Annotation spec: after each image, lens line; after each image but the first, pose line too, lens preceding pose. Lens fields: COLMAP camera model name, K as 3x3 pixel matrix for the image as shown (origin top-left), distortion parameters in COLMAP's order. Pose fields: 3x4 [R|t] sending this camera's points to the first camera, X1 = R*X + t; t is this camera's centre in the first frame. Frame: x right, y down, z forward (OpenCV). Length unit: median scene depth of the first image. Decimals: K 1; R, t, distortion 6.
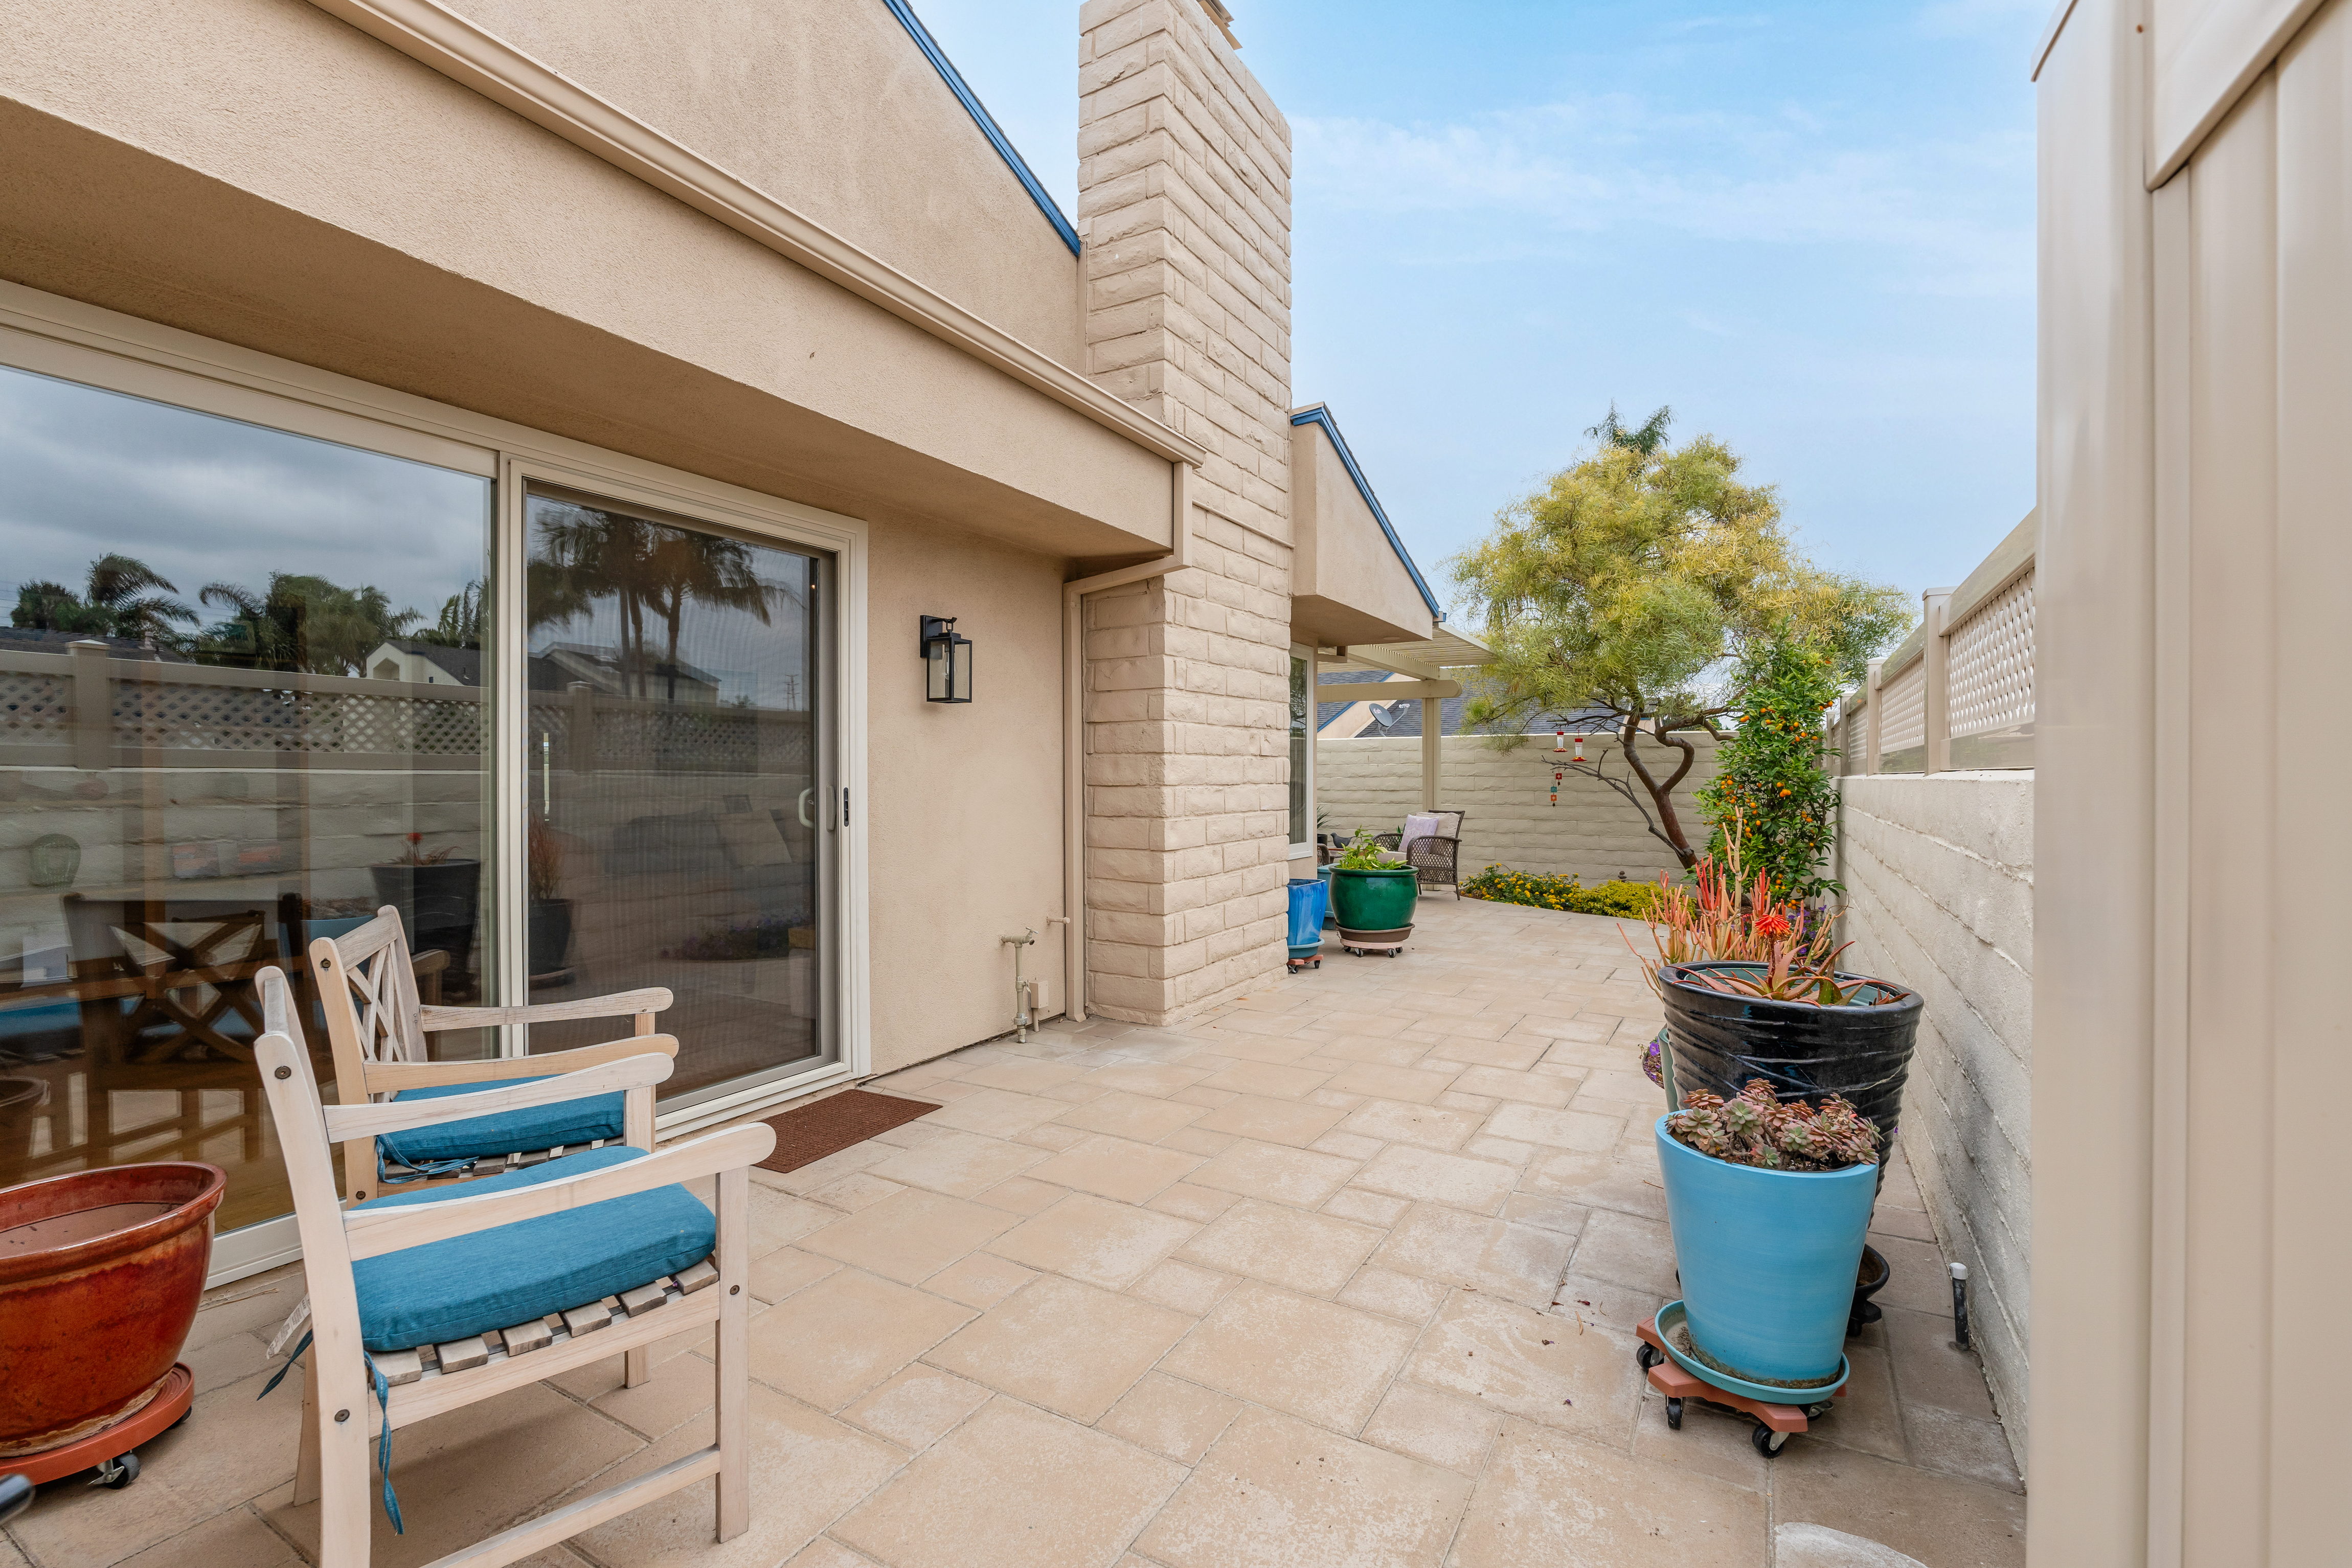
lens RADIAL K [[1013.3, 0, 1176.0], [0, 1013.3, 784.0], [0, 0, 1]] dist [-0.000475, -0.000121]
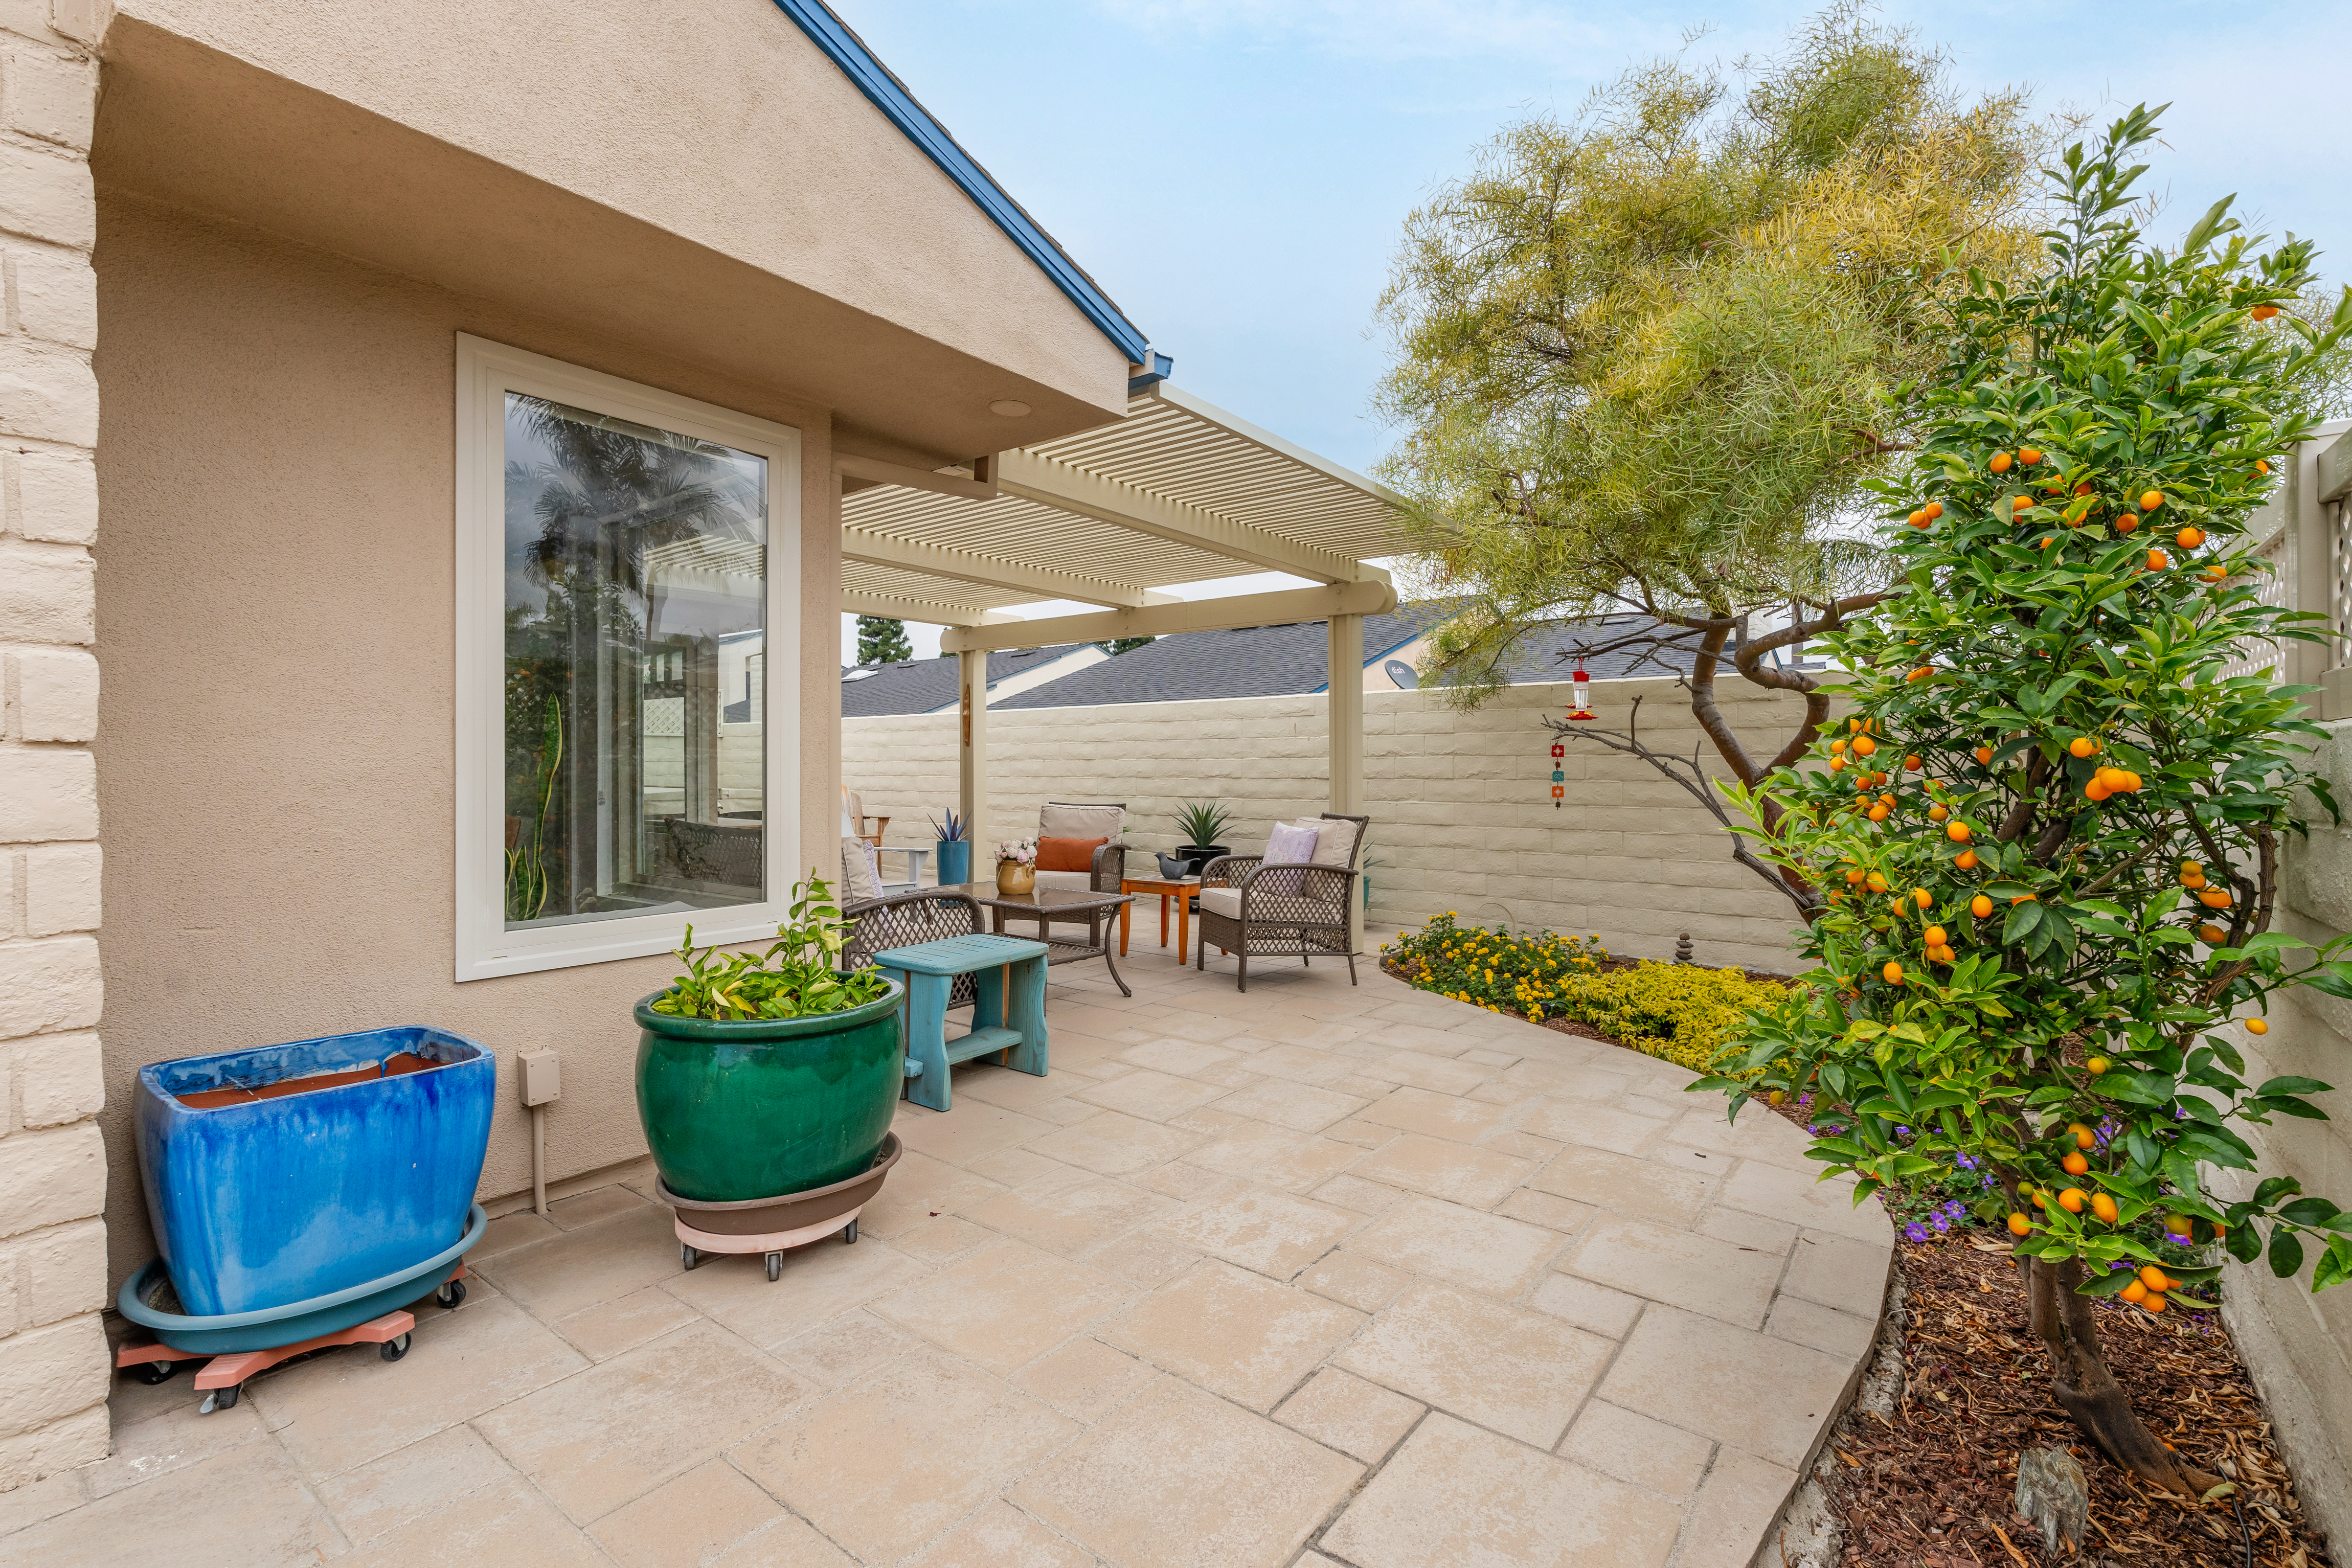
lens RADIAL K [[1043.6, 0, 1180.6], [0, 1043.6, 768.3], [0, 0, 1]] dist [-0.003455, -0.000875]
pose [[0.992655, 0.001412, -0.120975, 0.251067], [-0.002008, 0.999986, -0.004805, 0.004252], [0.120966, 0.005012, 0.992644, 0.441784]]
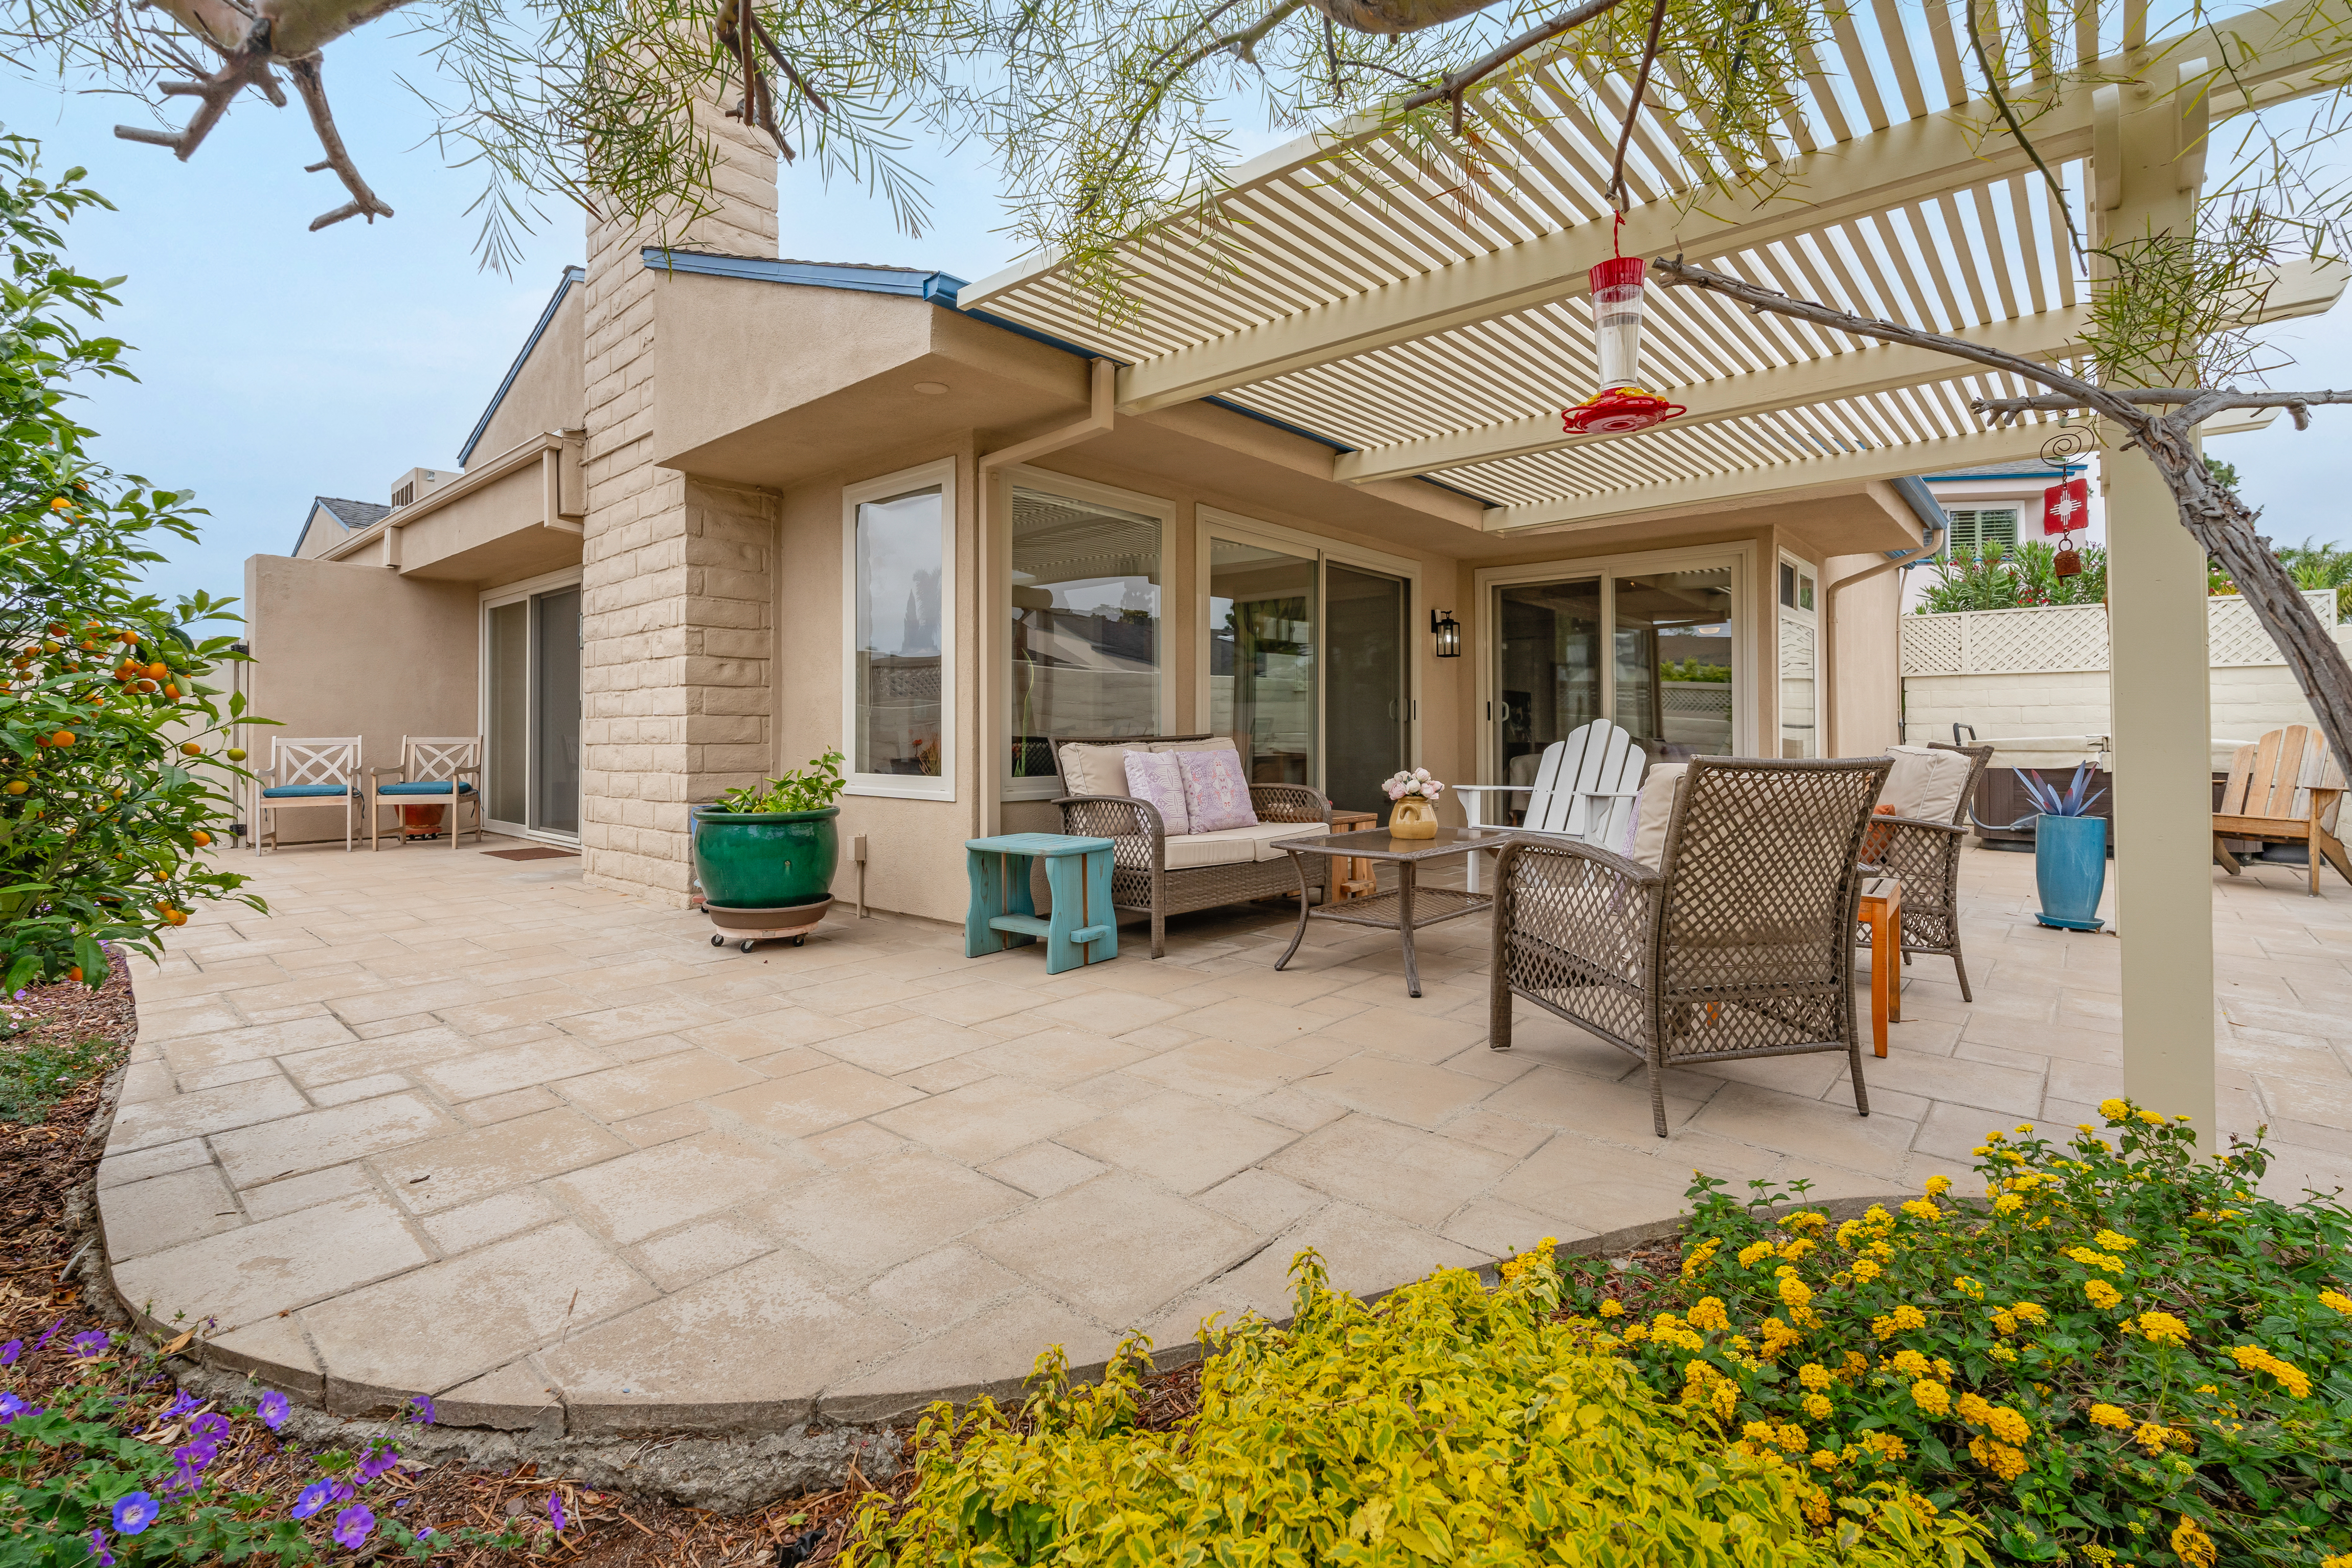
lens RADIAL K [[1043.6, 0, 1180.6], [0, 1043.6, 768.3], [0, 0, 1]] dist [-0.003455, -0.000875]
pose [[-0.183085, 0.036542, -0.982418, 0.540143], [-0.005039, 0.999261, 0.038108, 0.021060], [0.983084, 0.011927, -0.182766, 0.941137]]
